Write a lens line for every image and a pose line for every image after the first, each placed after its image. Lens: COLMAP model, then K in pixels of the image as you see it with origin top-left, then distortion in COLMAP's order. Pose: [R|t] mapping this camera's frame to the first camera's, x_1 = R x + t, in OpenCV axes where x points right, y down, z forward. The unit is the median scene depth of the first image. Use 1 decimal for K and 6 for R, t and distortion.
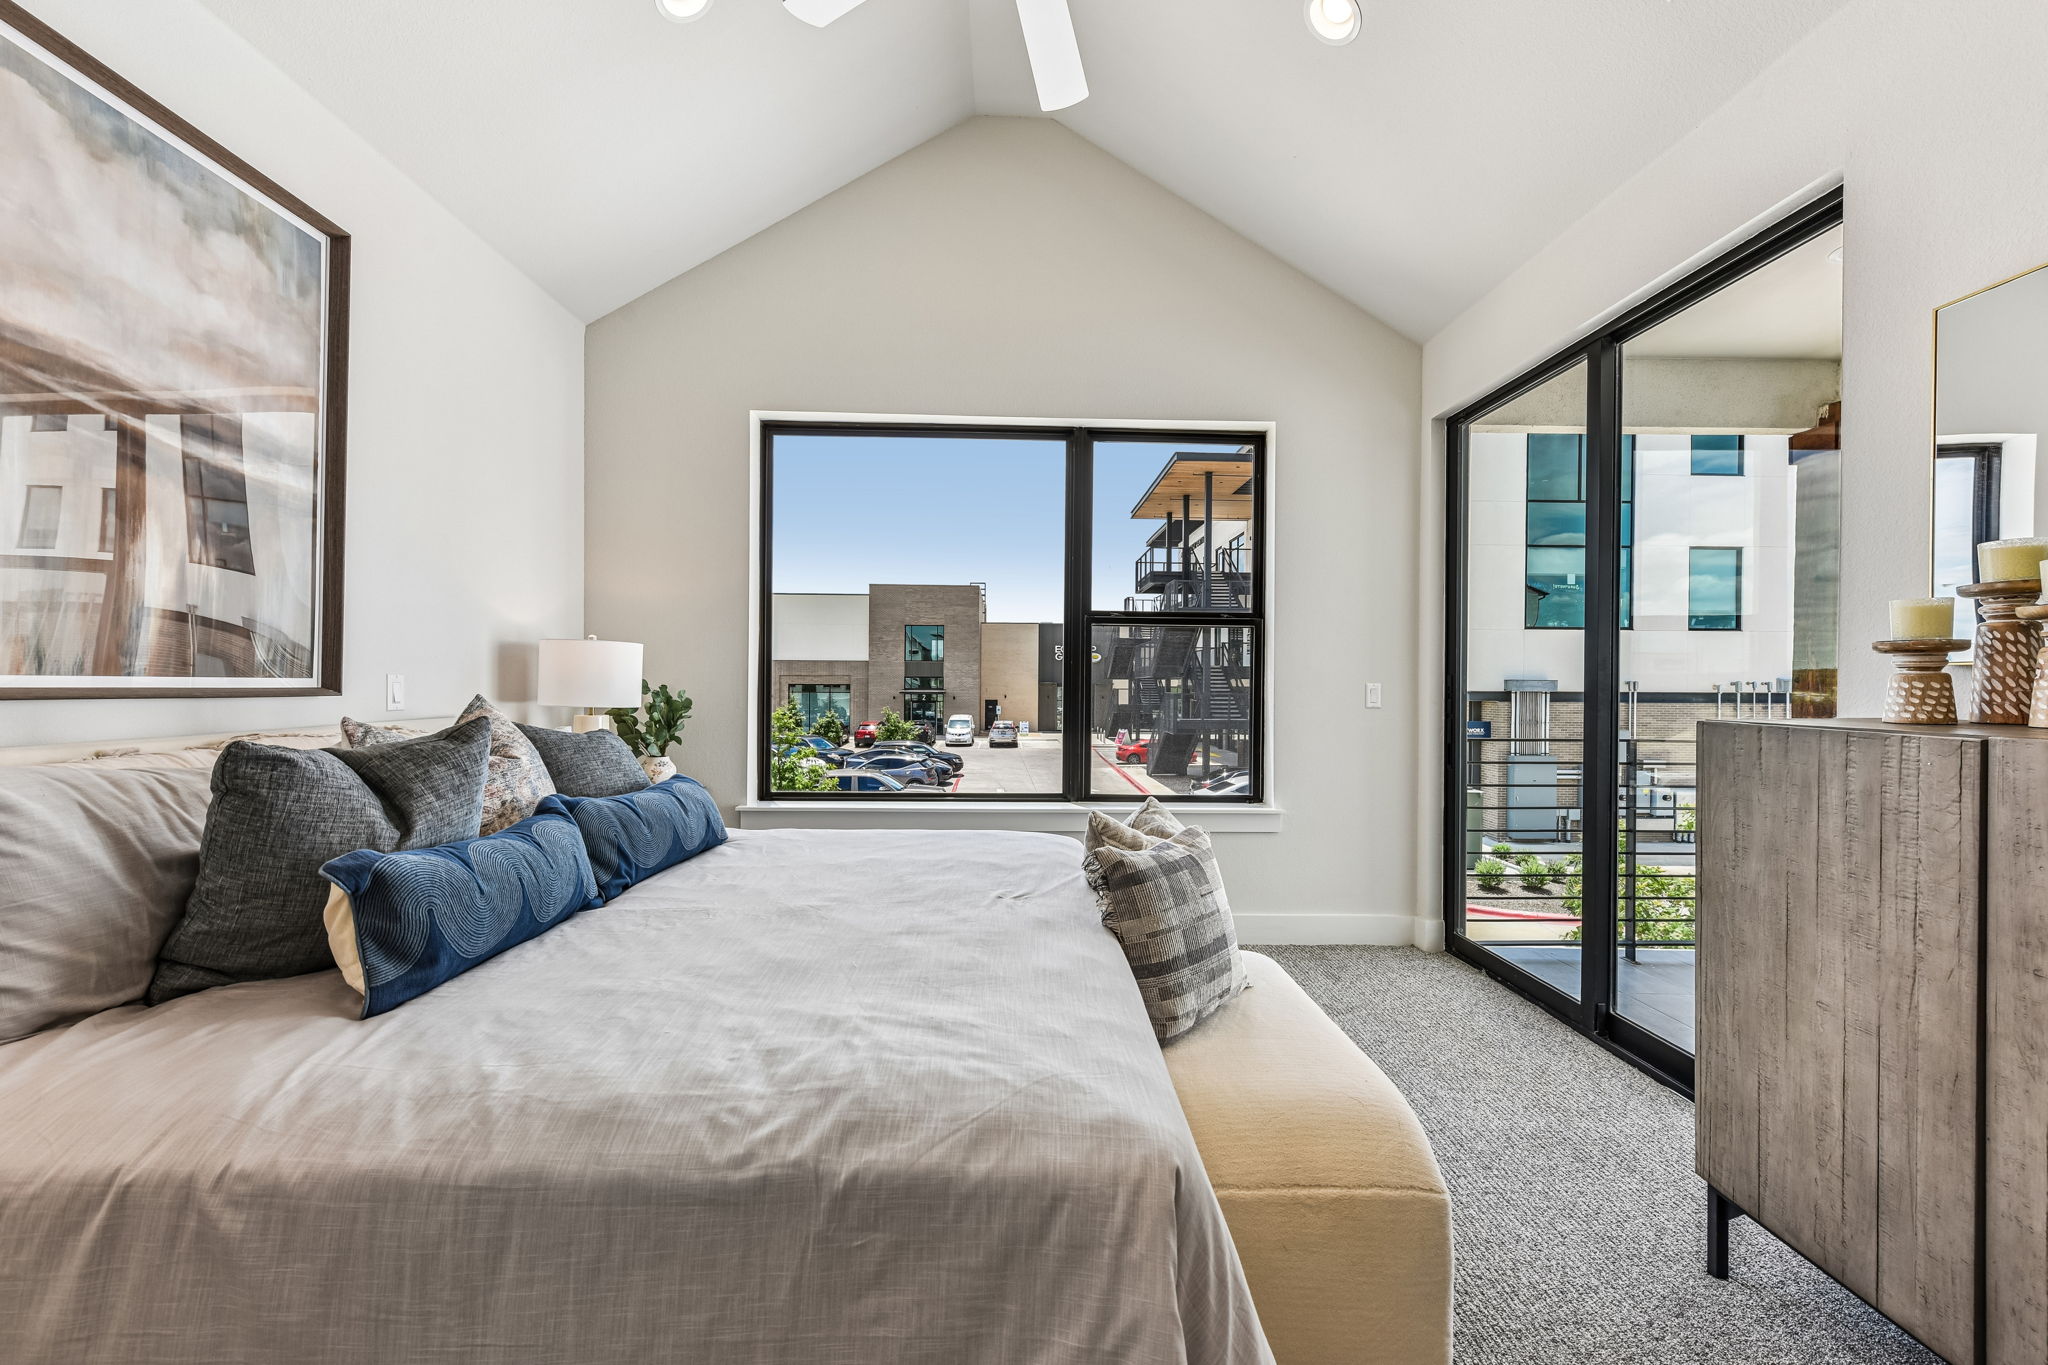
lens RADIAL K [[823.1, 0, 1029.2], [0, 823.1, 688.2], [0, 0, 1]] dist [0.004451, -0.001230]
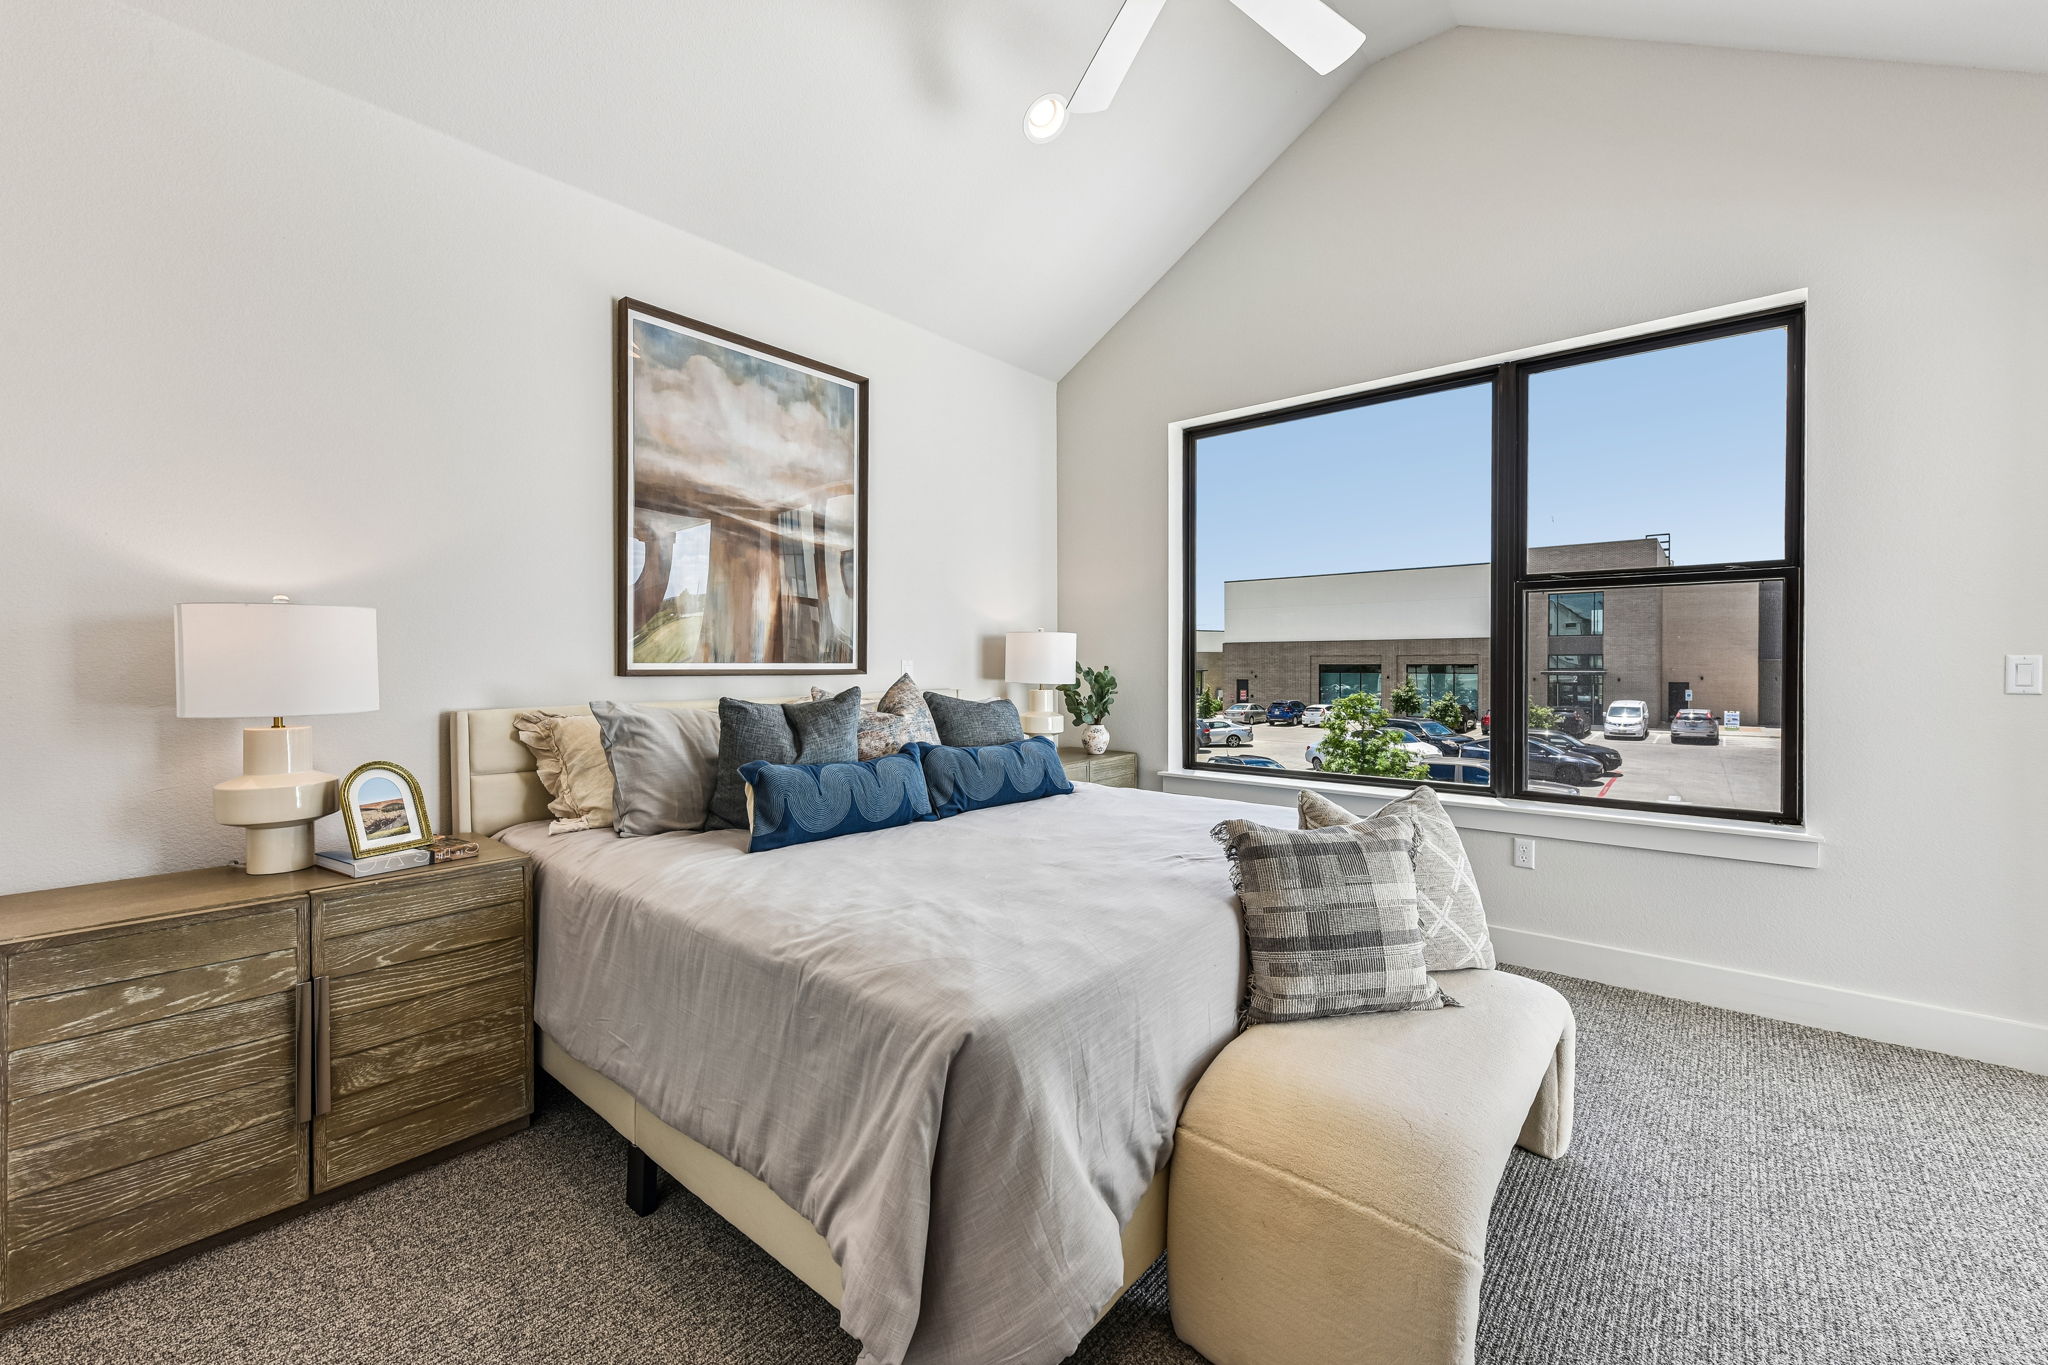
lens RADIAL K [[823.1, 0, 1028.3], [0, 823.1, 671.8], [0, 0, 1]] dist [0.004451, -0.001230]
pose [[0.746341, -0.002740, -0.665558, 0.554735], [0.004678, 0.999988, 0.001129, 0.005256], [0.665547, -0.003956, 0.746345, 0.048341]]
